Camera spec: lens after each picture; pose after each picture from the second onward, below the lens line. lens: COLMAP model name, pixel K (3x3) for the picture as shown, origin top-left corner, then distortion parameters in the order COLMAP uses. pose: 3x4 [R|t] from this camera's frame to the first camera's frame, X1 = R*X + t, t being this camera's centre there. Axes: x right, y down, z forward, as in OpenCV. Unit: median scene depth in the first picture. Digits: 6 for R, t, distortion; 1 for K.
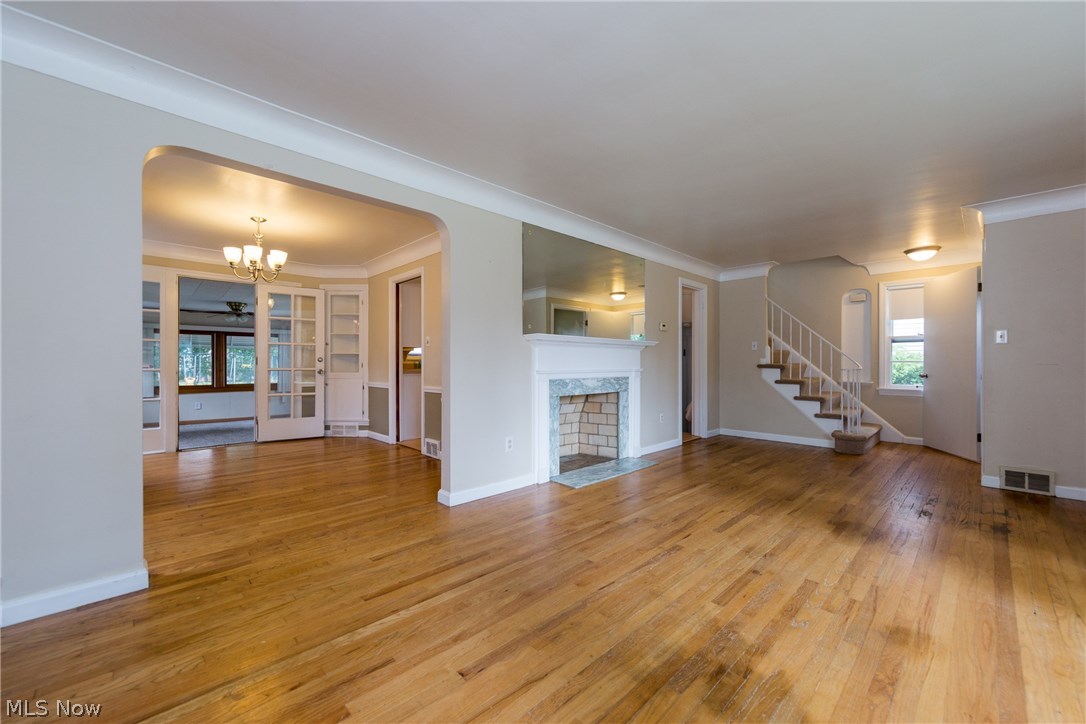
lens RADIAL K [[421.7, 0, 543.4], [0, 421.7, 362.2], [0, 0, 1]] dist [0.005100, -0.000120]
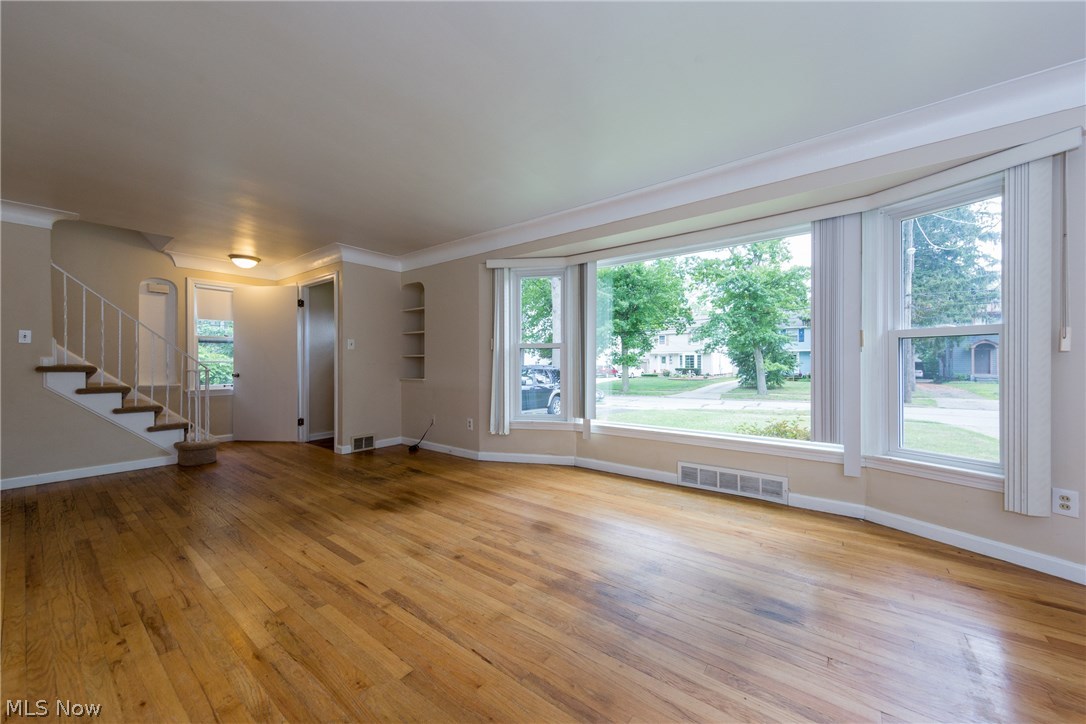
lens RADIAL K [[398.2, 0, 548.1], [0, 398.2, 365.3], [0, 0, 1]] dist [0.008032, -0.000161]
pose [[-0.148162, -0.008091, 0.988930, -0.205110], [-0.002696, 0.999966, 0.007777, -0.002907], [-0.988959, -0.001514, -0.148179, 0.345572]]
